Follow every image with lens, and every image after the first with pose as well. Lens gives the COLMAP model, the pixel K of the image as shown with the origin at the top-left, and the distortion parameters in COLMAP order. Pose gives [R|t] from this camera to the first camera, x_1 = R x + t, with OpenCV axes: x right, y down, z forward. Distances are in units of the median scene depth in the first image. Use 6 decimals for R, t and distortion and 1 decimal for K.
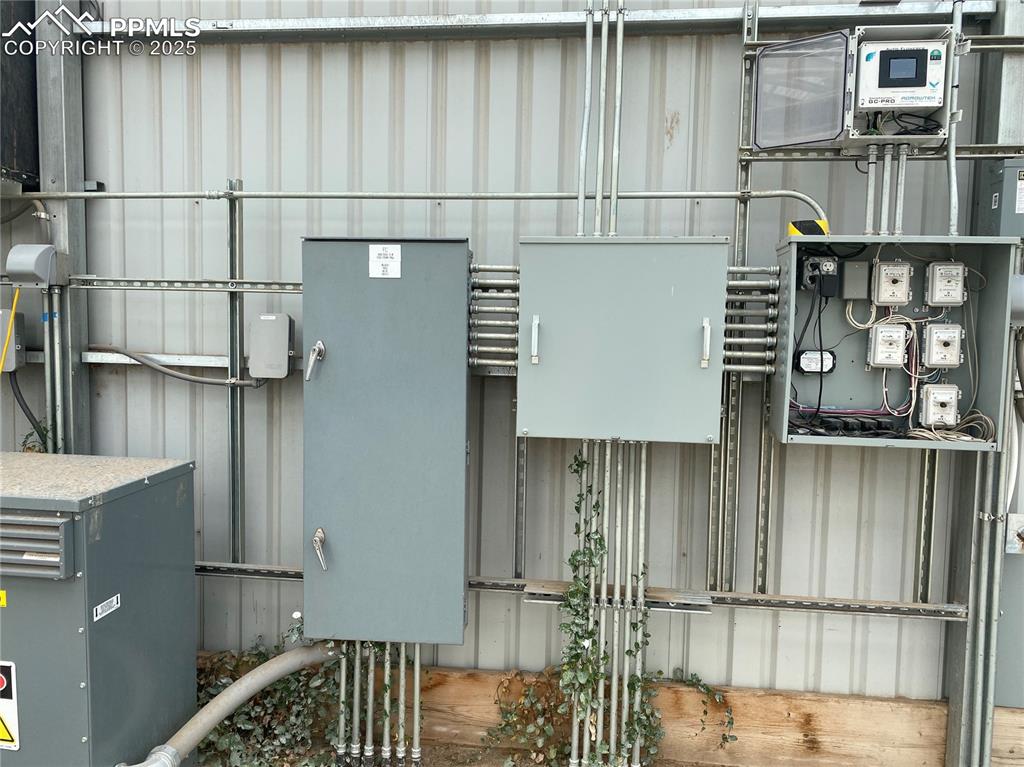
lens RADIAL K [[790.2, 0, 512.0], [0, 790.2, 383.5], [0, 0, 1]] dist [0.001158, -0.004056]
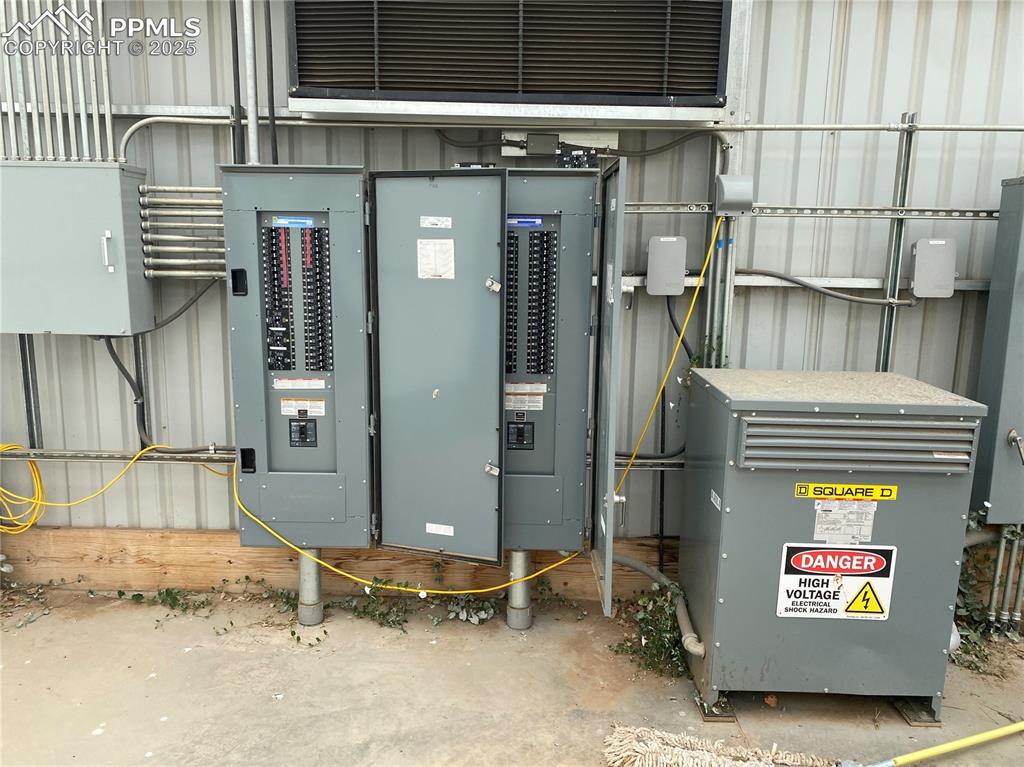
lens RADIAL K [[790.2, 0, 512.0], [0, 790.2, 383.5], [0, 0, 1]] dist [0.001158, -0.004056]
pose [[0.996796, -0.022848, 0.076650, -0.985607], [0.014746, 0.994400, 0.104651, -0.011762], [-0.078612, -0.103185, 0.991551, -0.064066]]
